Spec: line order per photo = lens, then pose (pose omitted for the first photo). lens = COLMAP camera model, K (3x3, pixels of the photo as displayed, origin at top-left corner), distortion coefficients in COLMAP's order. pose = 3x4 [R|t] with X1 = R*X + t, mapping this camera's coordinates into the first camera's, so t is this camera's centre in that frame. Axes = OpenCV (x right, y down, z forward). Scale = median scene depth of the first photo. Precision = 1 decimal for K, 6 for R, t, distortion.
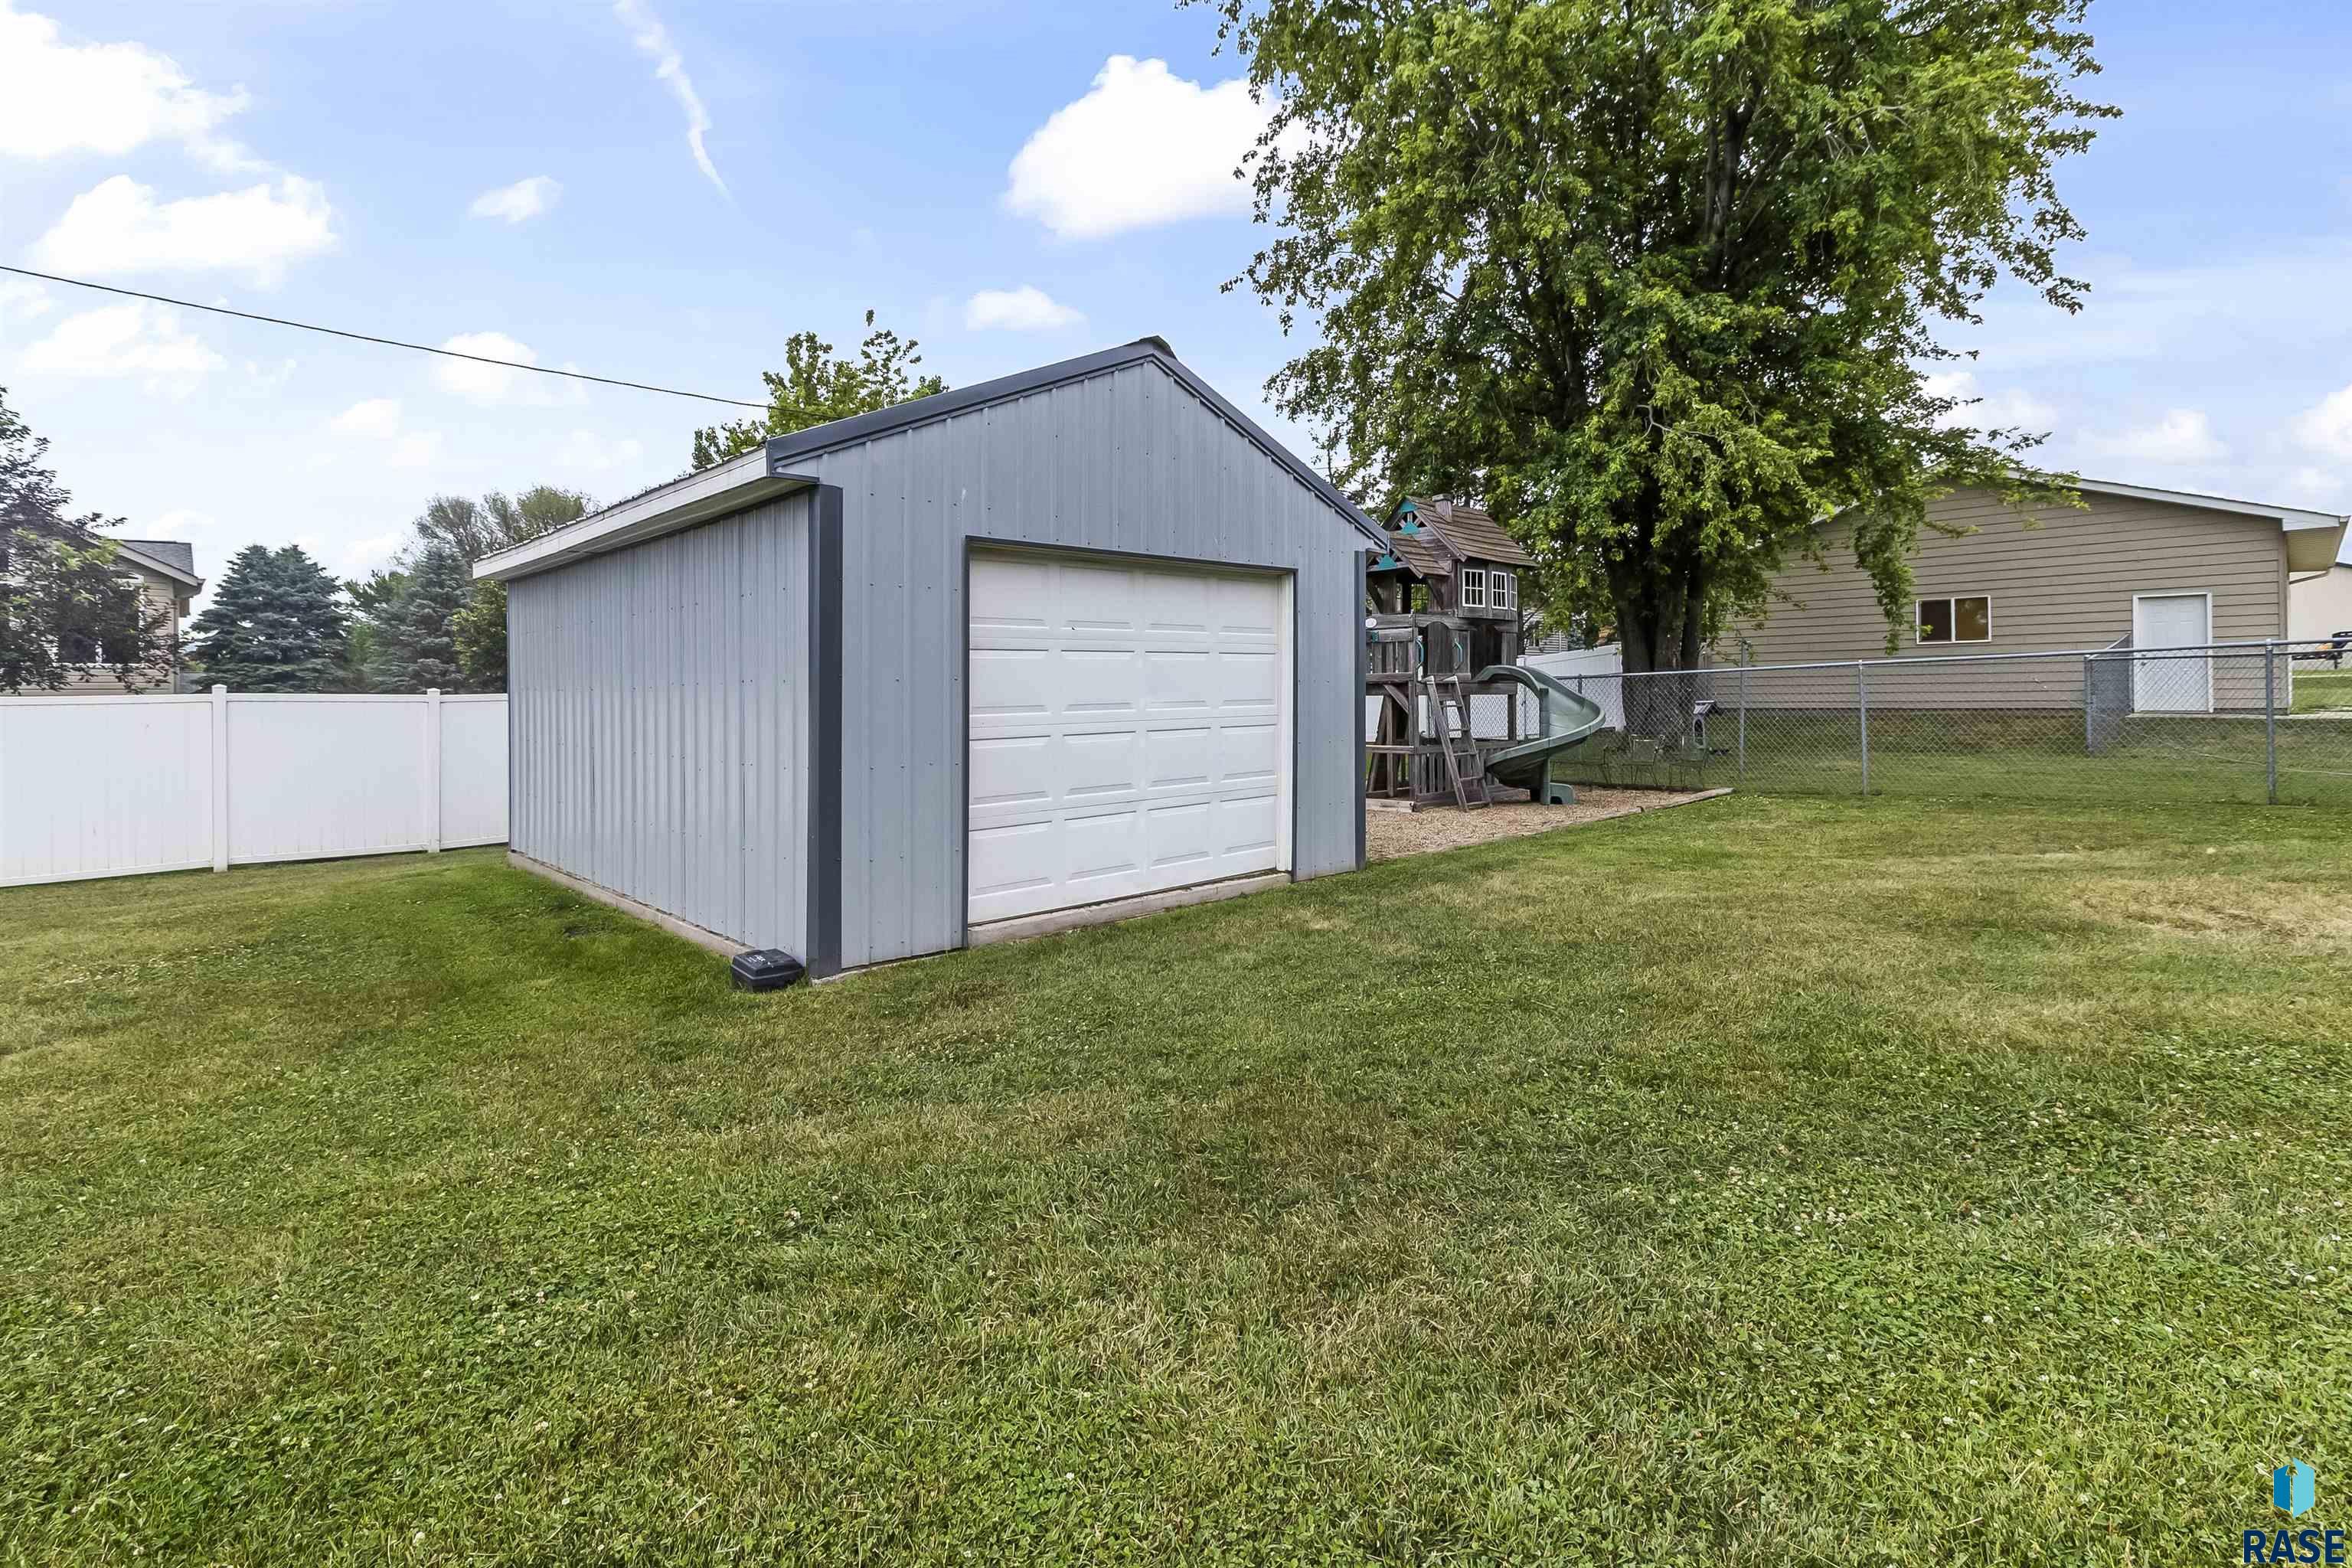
lens RADIAL K [[1103.9, 0, 1171.0], [0, 1103.9, 725.5], [0, 0, 1]] dist [0.000088, 0.000007]
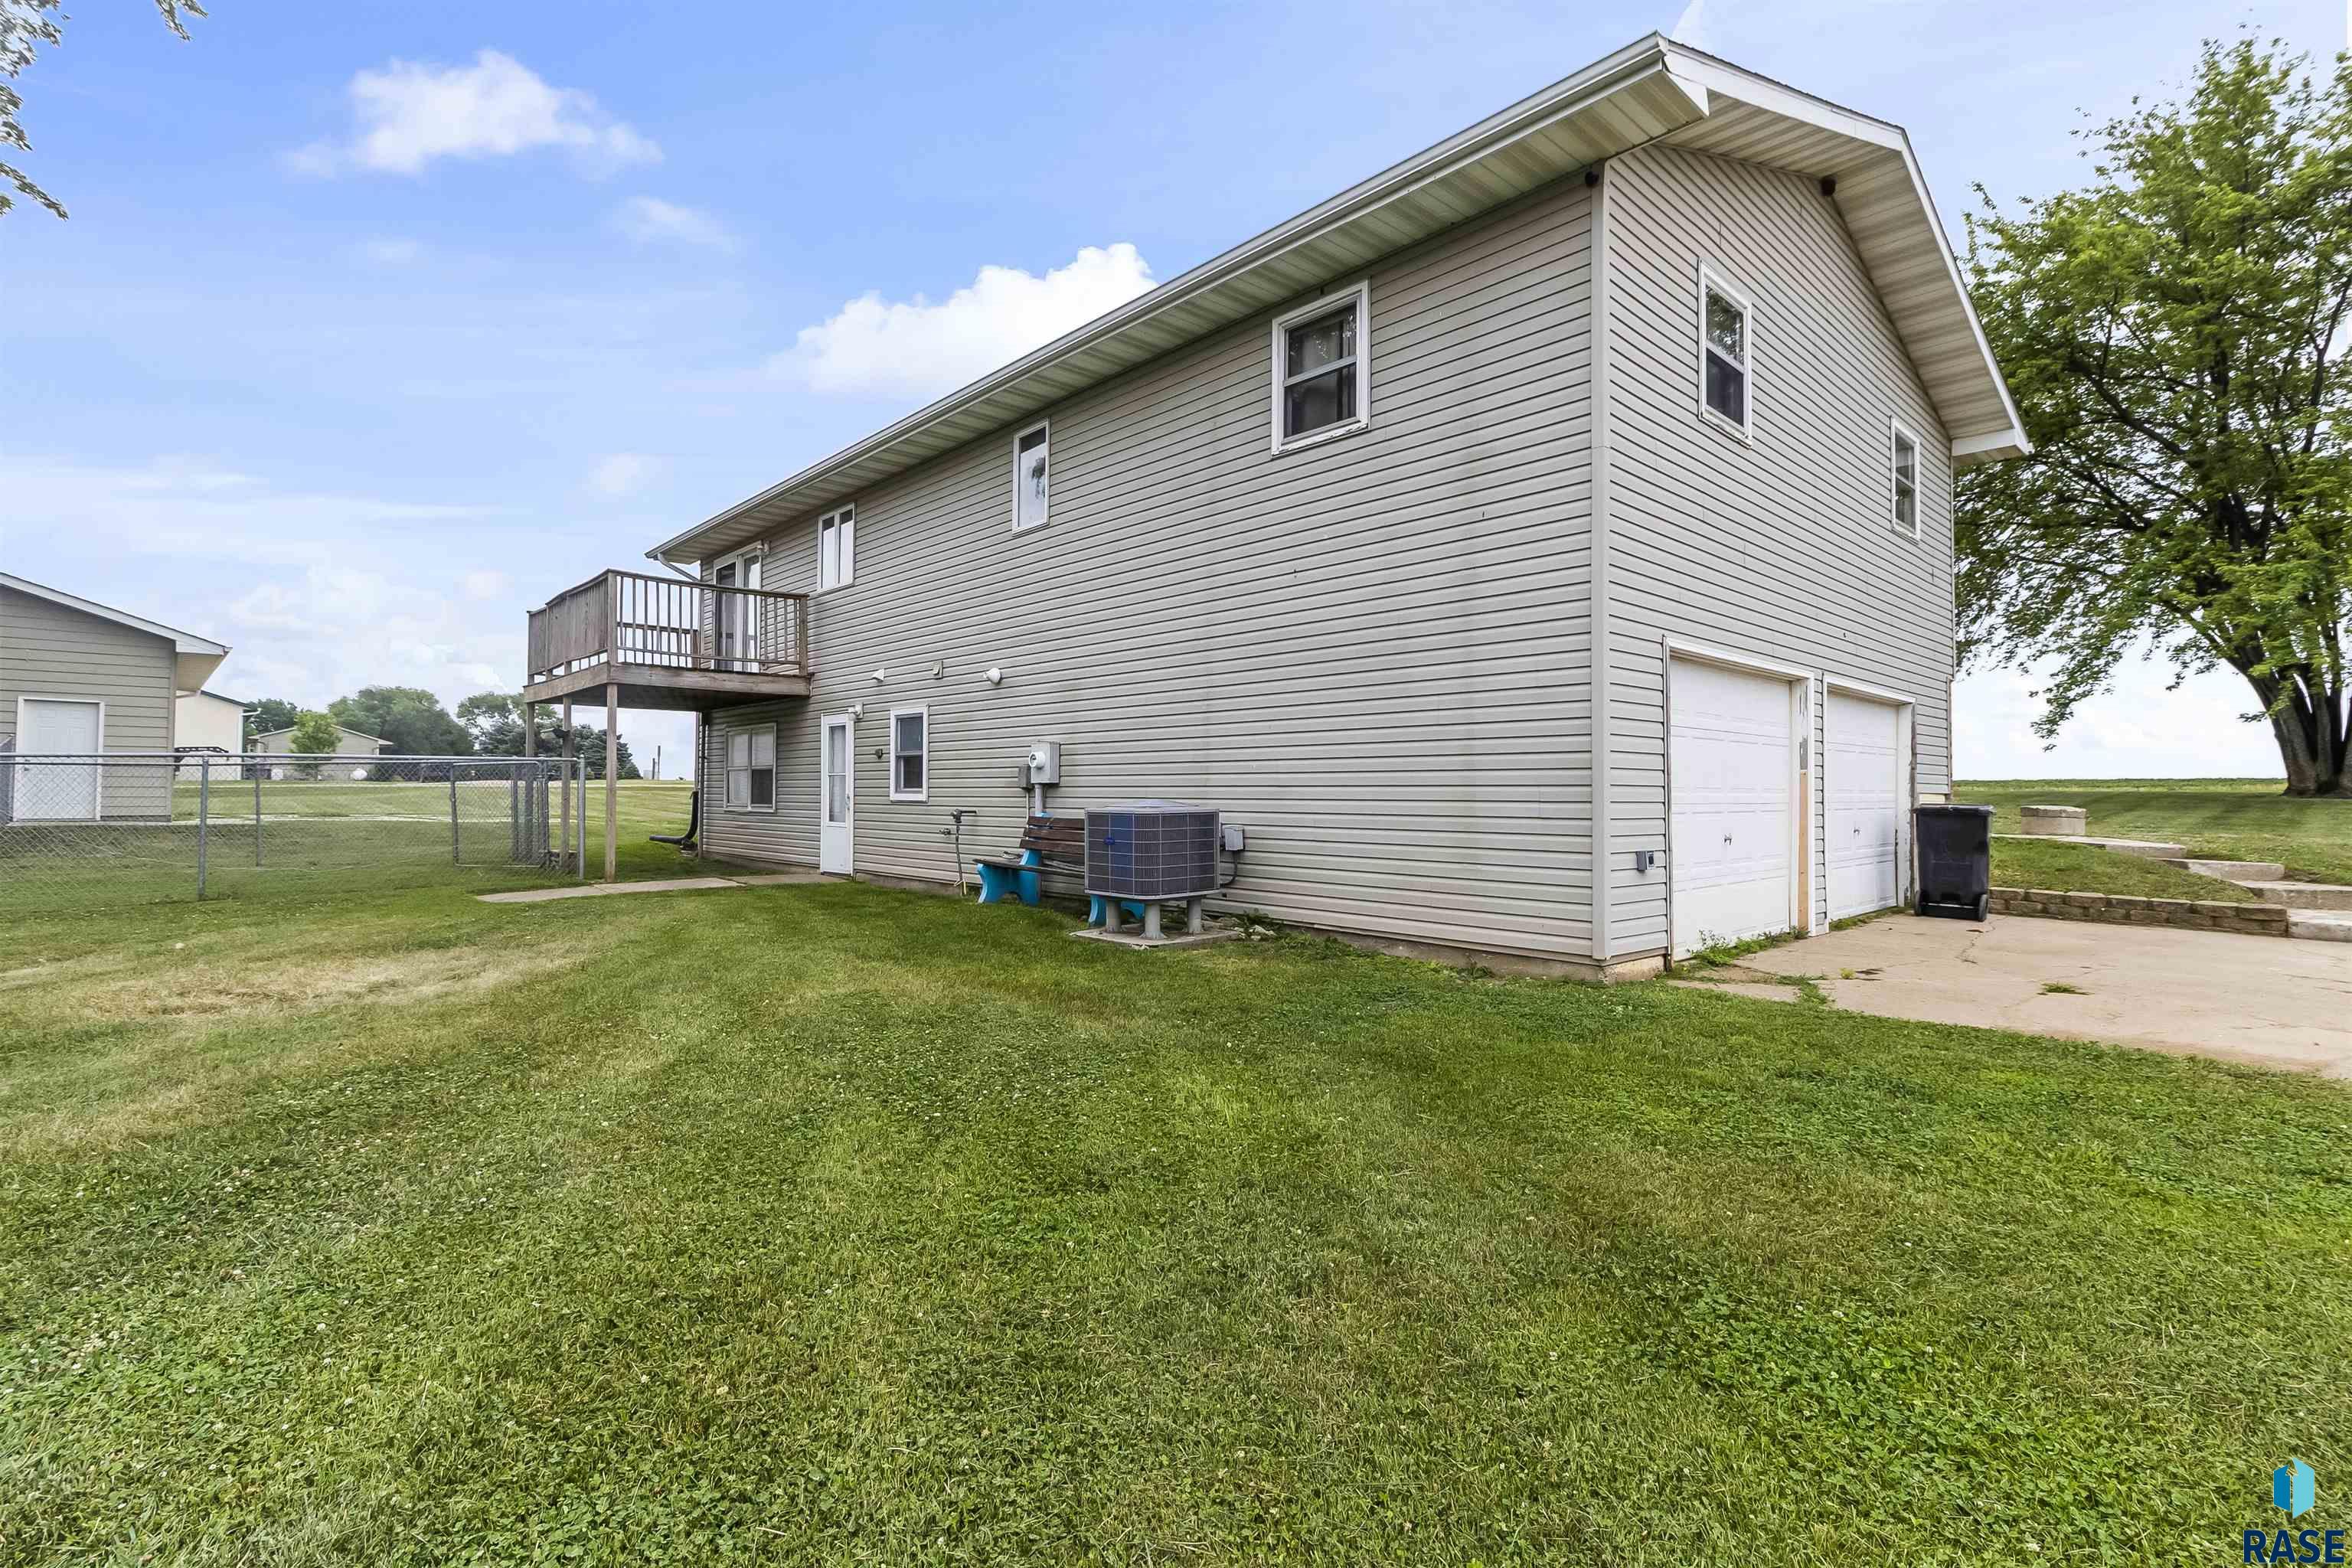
lens RADIAL K [[1074.7, 0, 1176.0], [0, 1074.7, 784.0], [0, 0, 1]] dist [-0.000582, -0.000129]
pose [[0.012385, 0.022588, 0.999668, -0.127406], [0.023787, 0.999455, -0.022878, 0.004939], [-0.999640, 0.024063, 0.011841, 0.024537]]
